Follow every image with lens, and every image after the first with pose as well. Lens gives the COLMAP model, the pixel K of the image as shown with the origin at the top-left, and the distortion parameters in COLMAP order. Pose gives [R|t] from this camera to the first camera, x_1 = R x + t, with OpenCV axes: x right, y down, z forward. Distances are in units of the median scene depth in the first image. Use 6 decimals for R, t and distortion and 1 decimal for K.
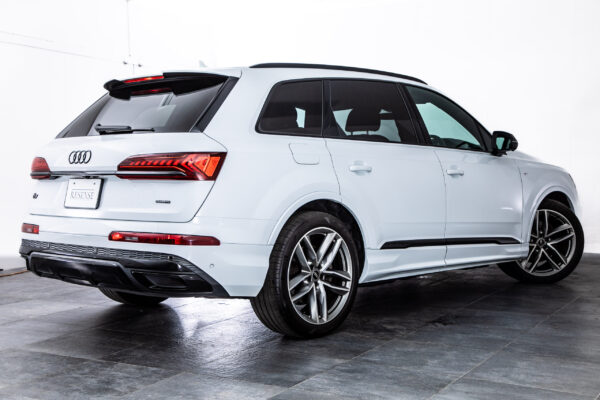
lens RADIAL K [[822.6, 0, 300.0], [0, 822.6, 200.0], [0, 0, 1]] dist [0.006661, 0.030674]
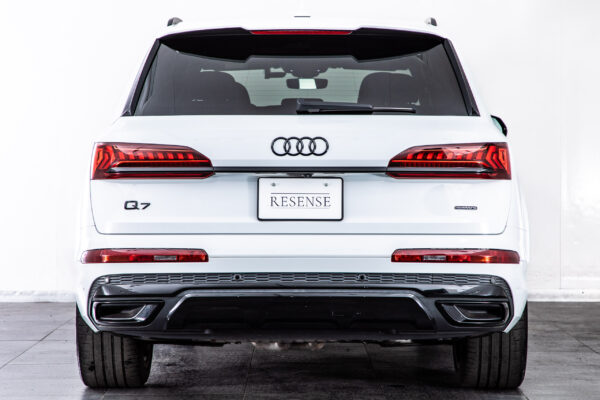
lens RADIAL K [[1824.5, 0, 300.0], [0, 1824.5, 200.0], [0, 0, 1]] dist [0.633202, 0.447147]
pose [[0.742500, -0.005420, 0.669824, -1.317280], [0.019579, 0.999716, -0.013614, 0.014025], [-0.669560, 0.023223, 0.742395, -0.137509]]
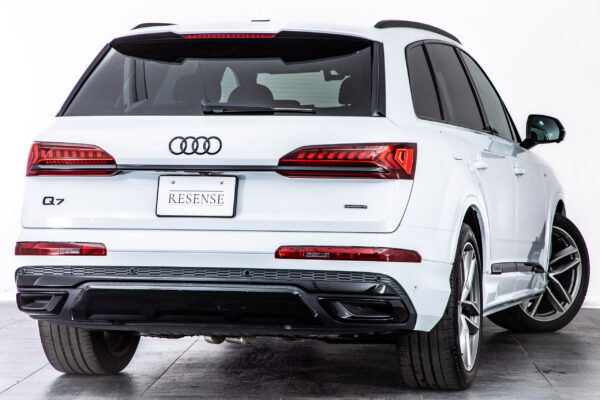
lens RADIAL K [[1824.5, 0, 300.0], [0, 1824.5, 200.0], [0, 0, 1]] dist [0.633202, 0.447147]
pose [[0.886574, 0.003513, 0.462573, -0.940214], [0.005341, 0.999827, -0.017830, 0.024626], [-0.462555, 0.018278, 0.886402, -0.460061]]
